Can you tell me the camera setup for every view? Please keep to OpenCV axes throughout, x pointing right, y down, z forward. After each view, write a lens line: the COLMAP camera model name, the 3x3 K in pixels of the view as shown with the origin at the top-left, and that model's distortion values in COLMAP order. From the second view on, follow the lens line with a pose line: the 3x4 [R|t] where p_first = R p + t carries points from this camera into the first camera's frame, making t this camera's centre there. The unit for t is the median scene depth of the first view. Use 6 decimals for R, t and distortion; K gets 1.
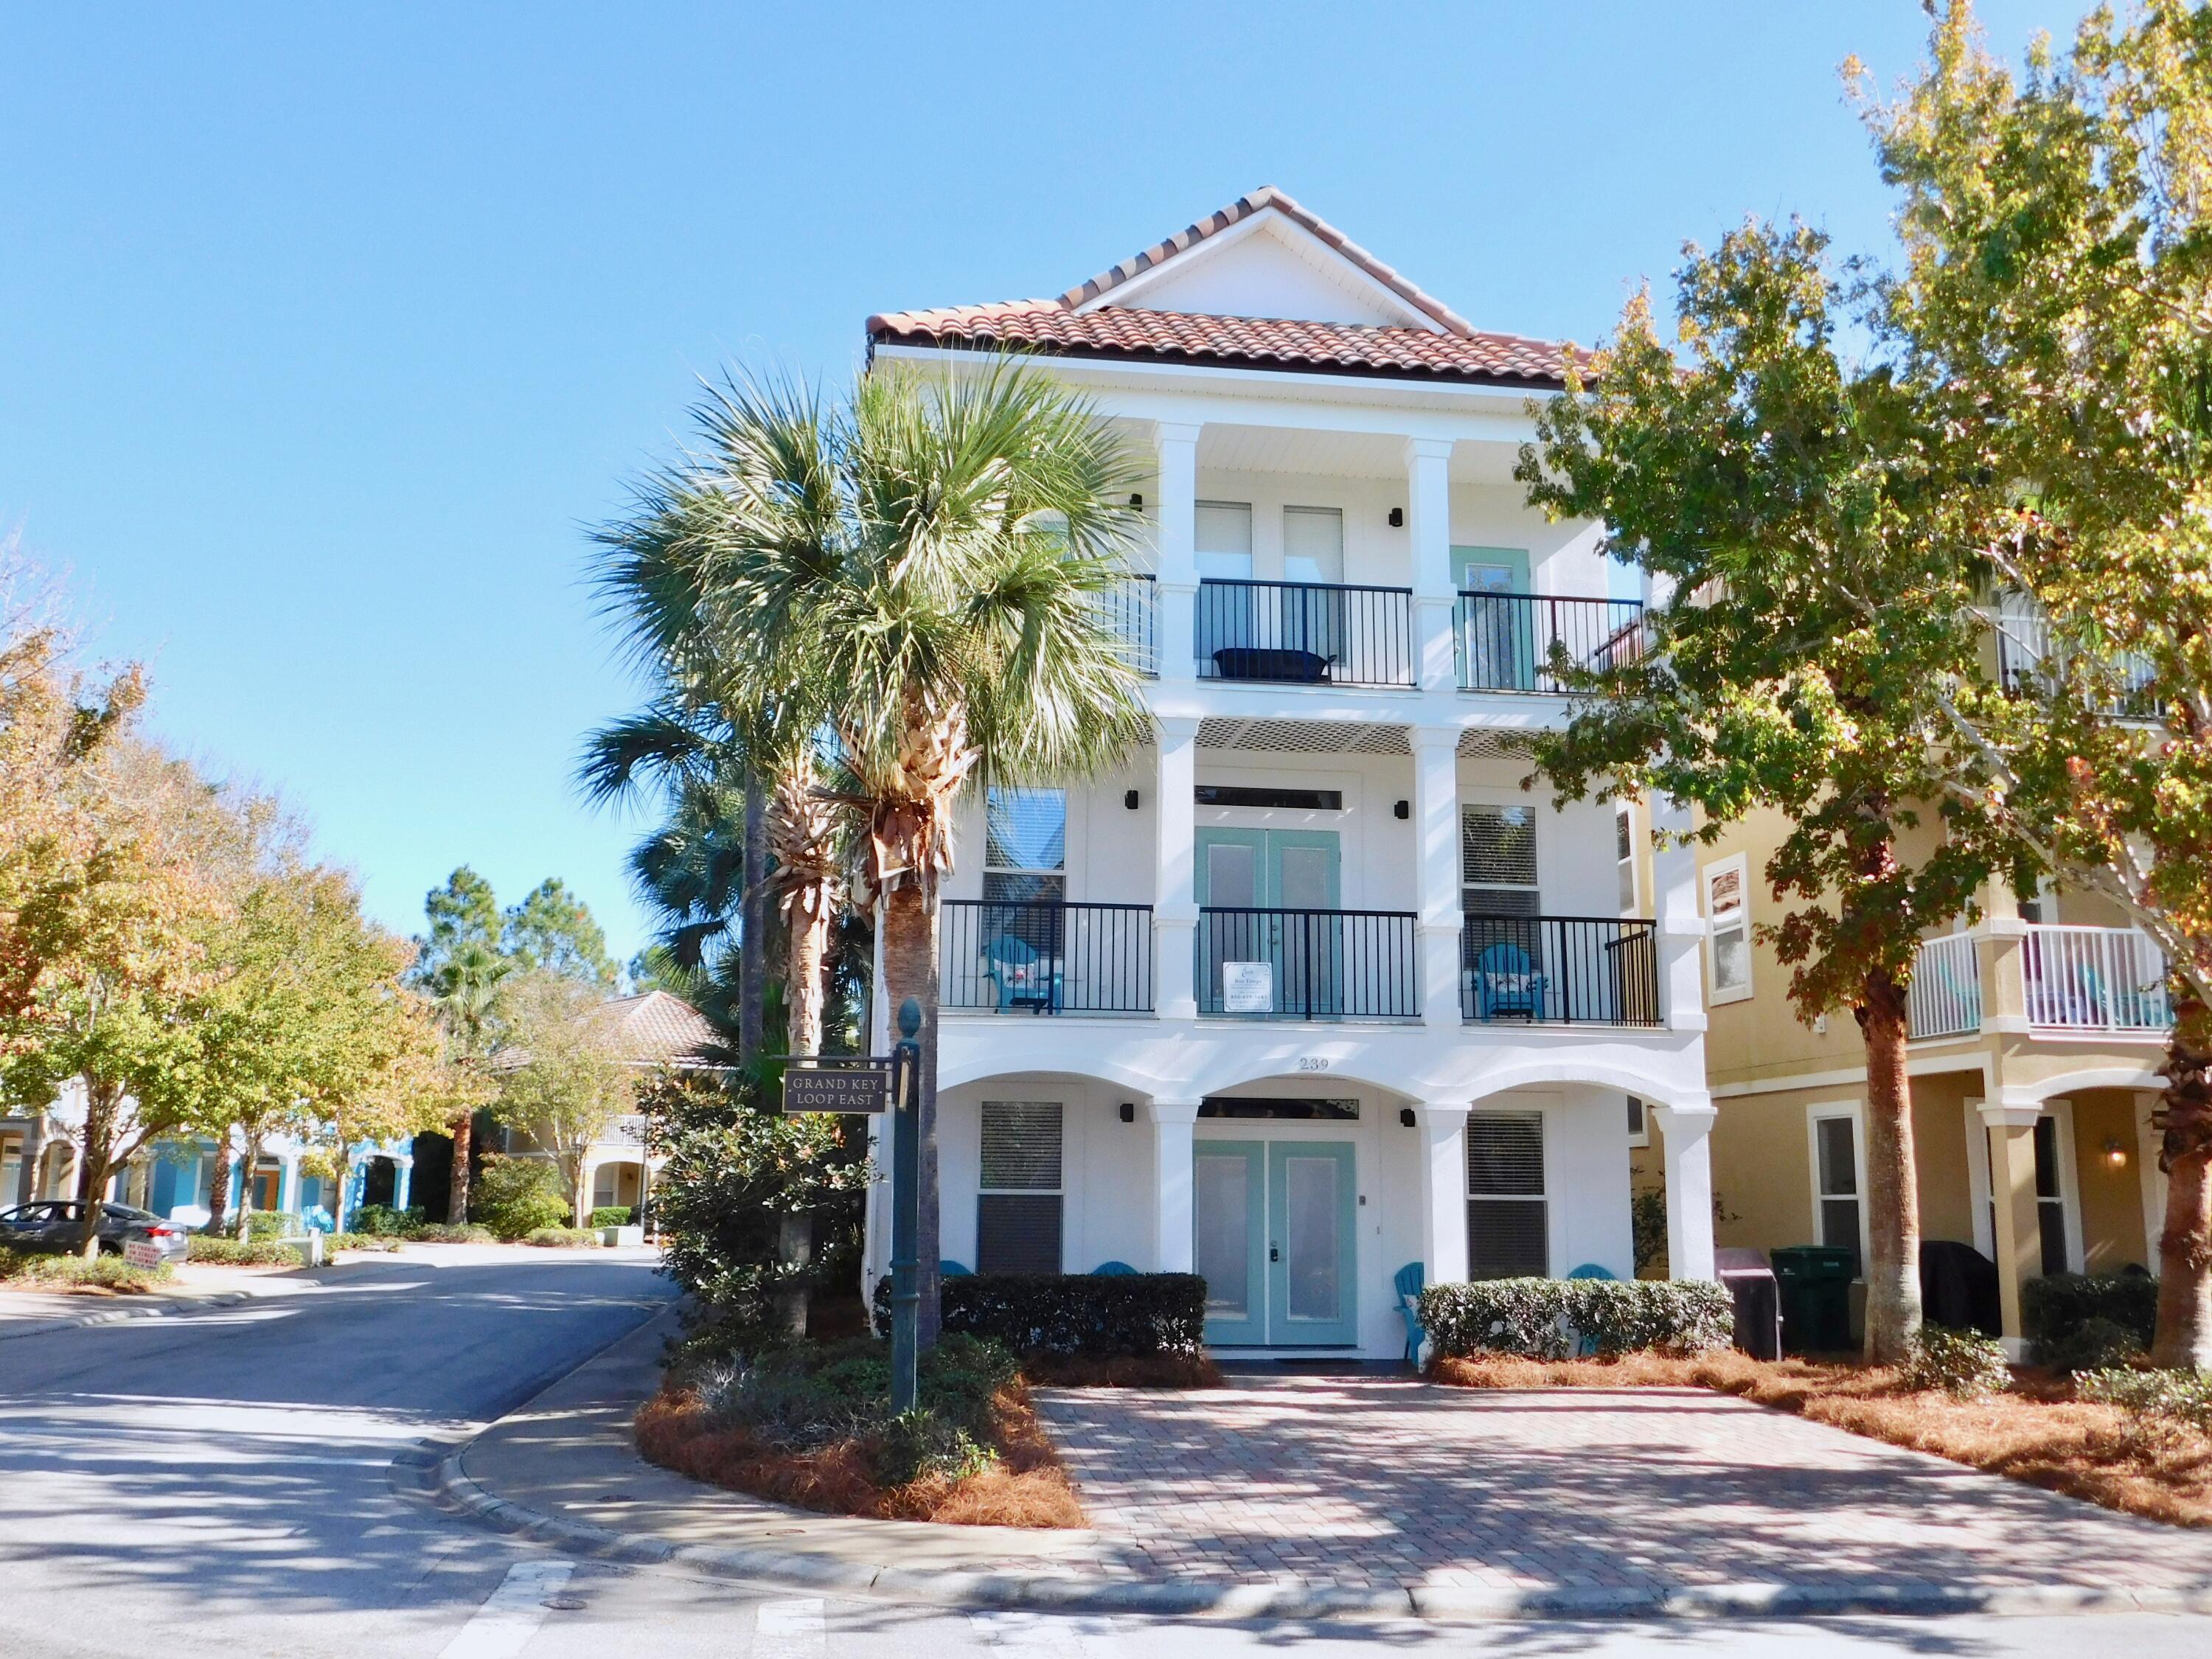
lens RADIAL K [[1954.9, 0, 1110.0], [0, 1954.9, 832.4], [0, 0, 1]] dist [-0.013892, -0.001176]
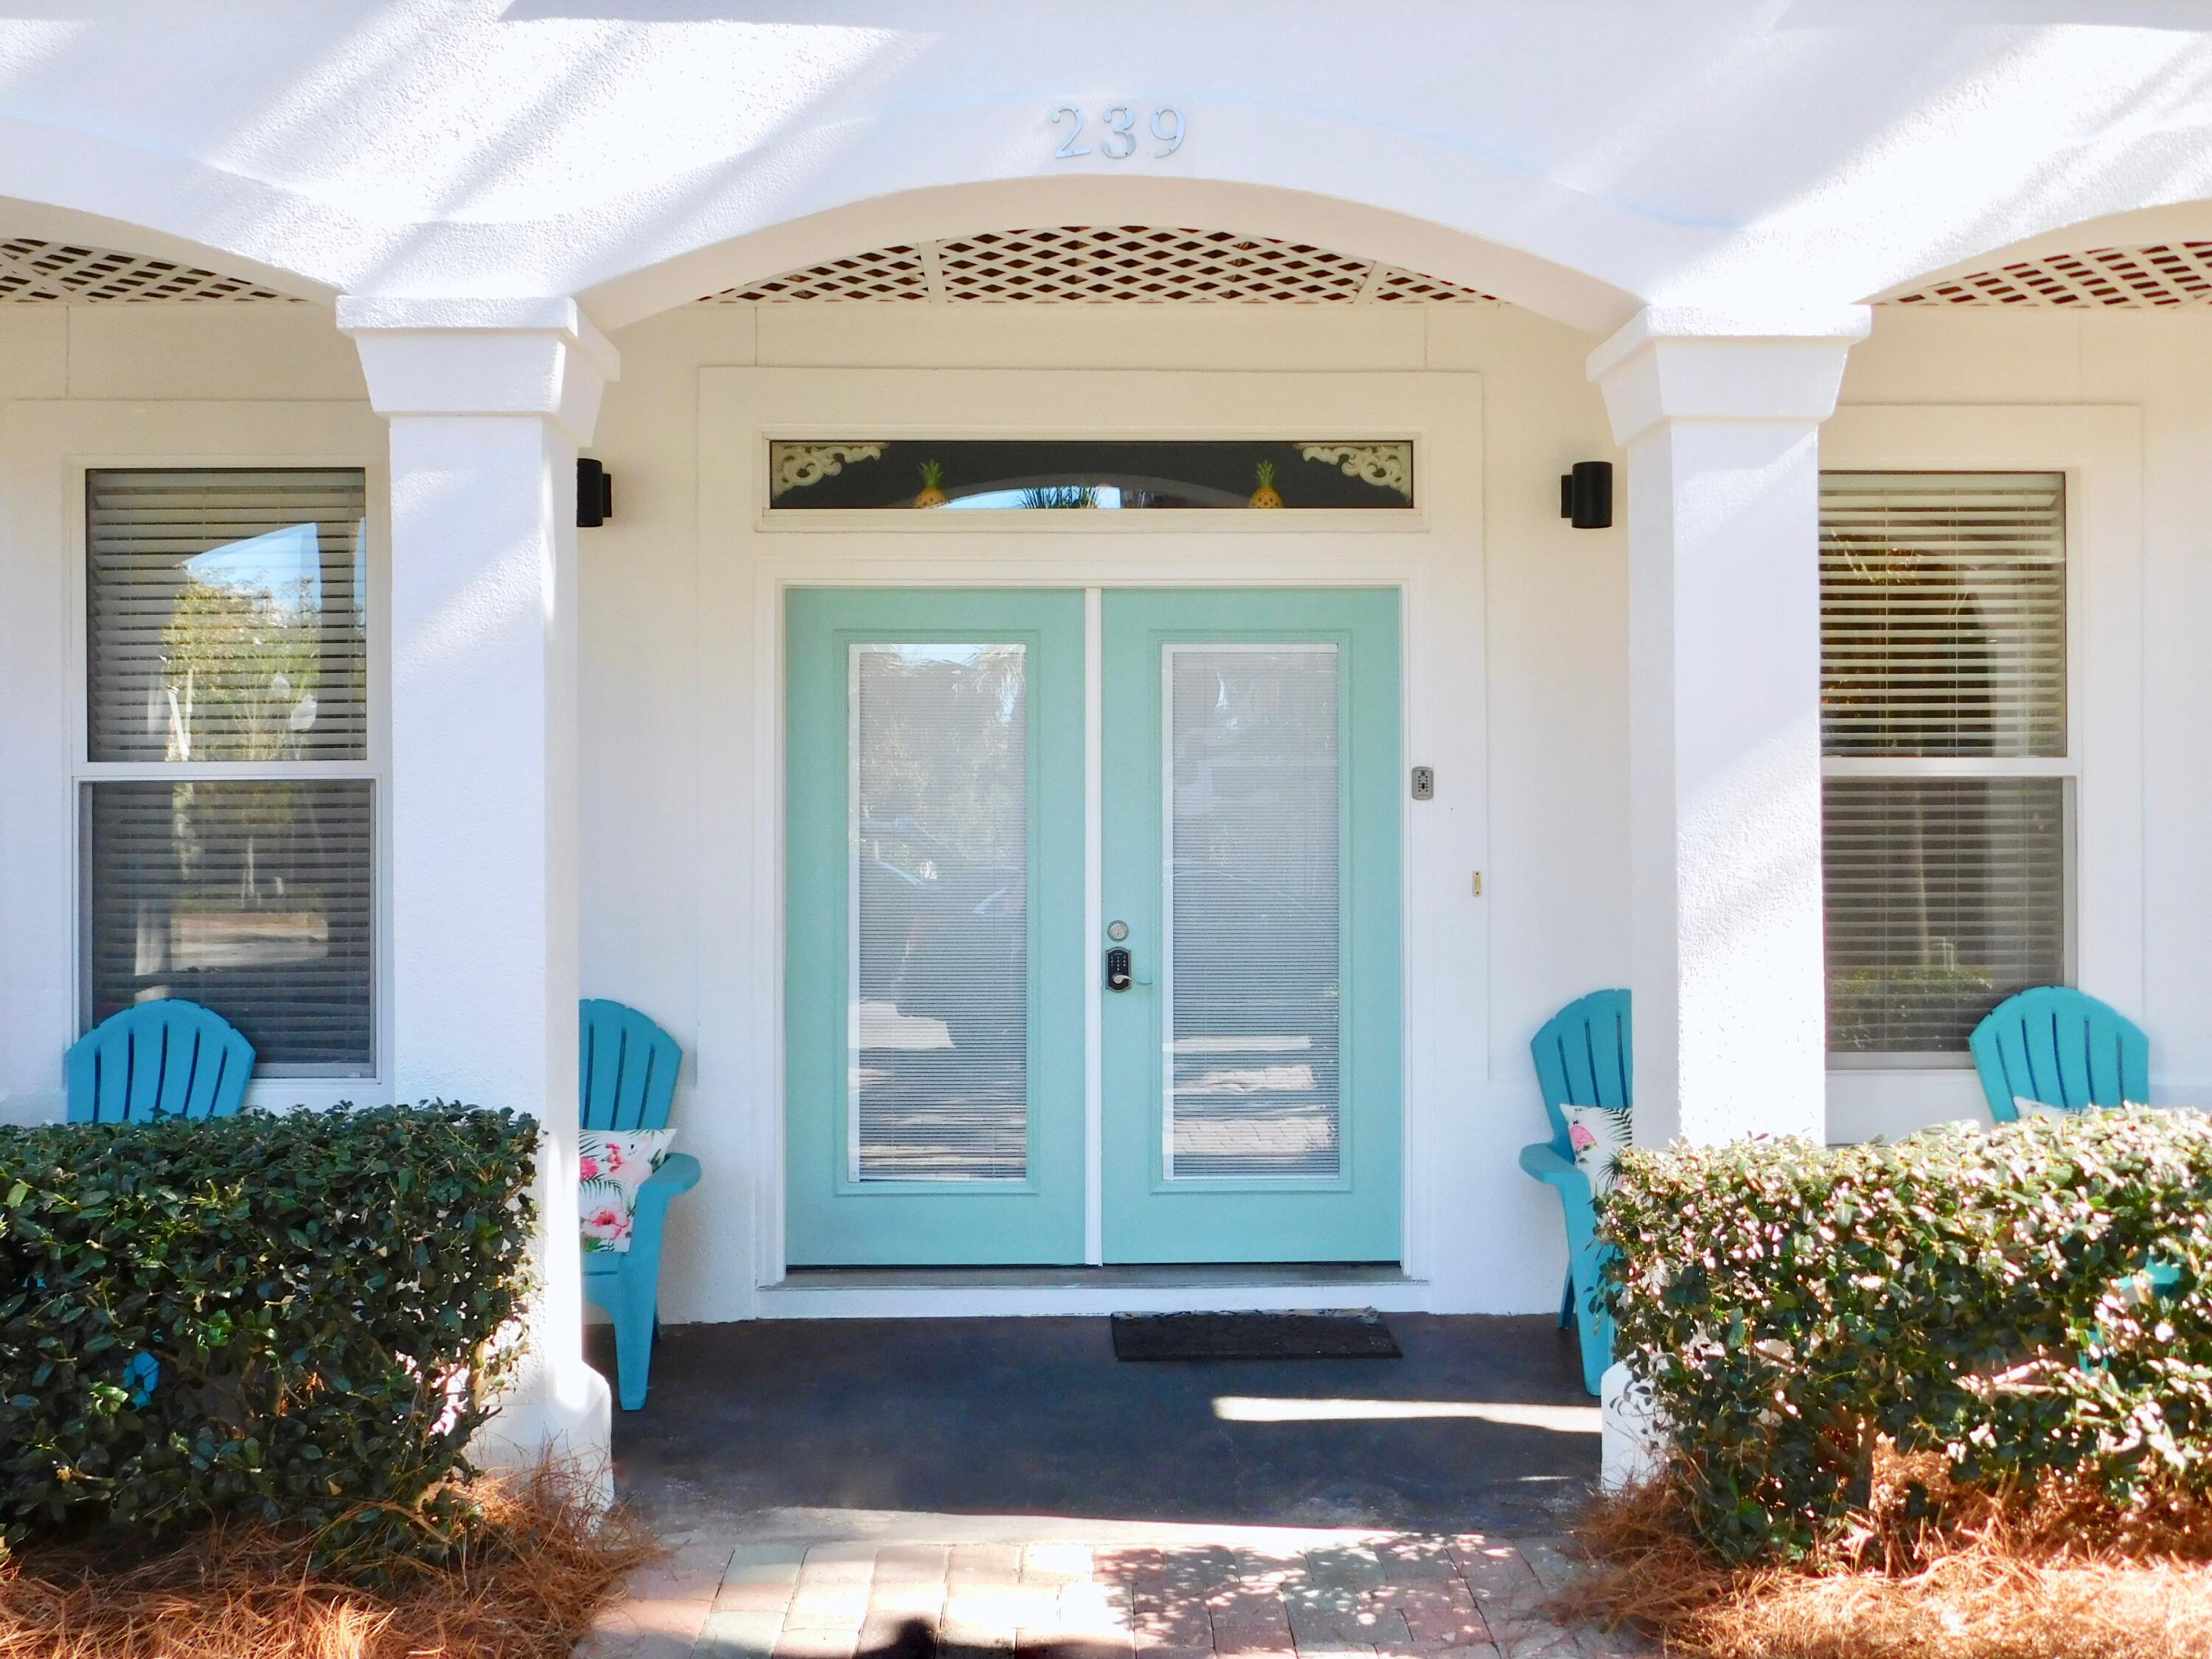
lens RADIAL K [[1954.9, 0, 1104.3], [0, 1954.9, 822.5], [0, 0, 1]] dist [-0.013892, -0.001176]
pose [[0.993464, -0.013739, -0.113317, 0.115595], [0.034920, 0.981716, 0.187123, 0.139295], [0.108674, -0.189857, 0.975779, 0.715881]]
